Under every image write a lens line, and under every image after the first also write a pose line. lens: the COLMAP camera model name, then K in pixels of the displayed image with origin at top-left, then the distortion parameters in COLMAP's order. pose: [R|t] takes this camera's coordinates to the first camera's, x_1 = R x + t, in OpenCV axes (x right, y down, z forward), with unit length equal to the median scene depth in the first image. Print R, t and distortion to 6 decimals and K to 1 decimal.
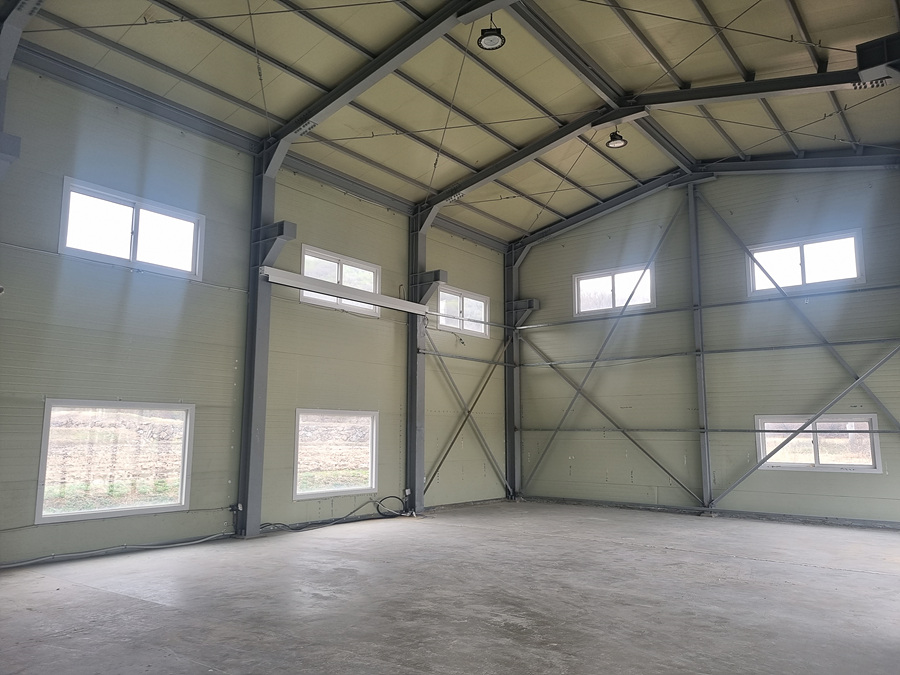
lens RADIAL K [[677.0, 0, 465.2], [0, 677.0, 339.1], [0, 0, 1]] dist [0.052693, -0.039934]
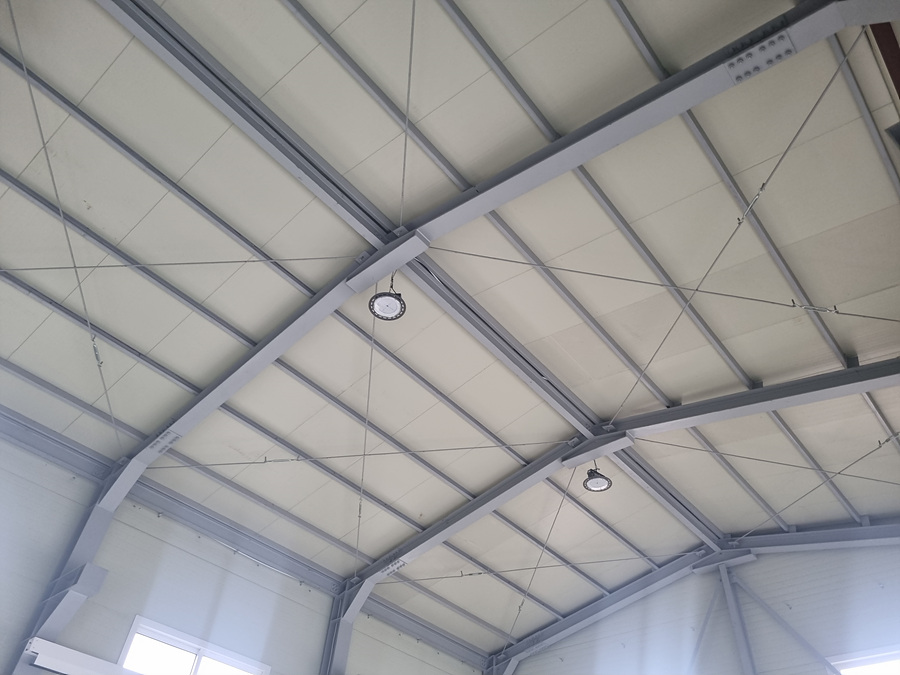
lens RADIAL K [[677.0, 0, 465.2], [0, 677.0, 339.1], [0, 0, 1]] dist [0.052693, -0.039934]
pose [[0.997354, 0.000657, -0.072693, 0.123273], [-0.043411, 0.807471, -0.588308, 0.022560], [0.058311, 0.589907, 0.805363, 0.283641]]
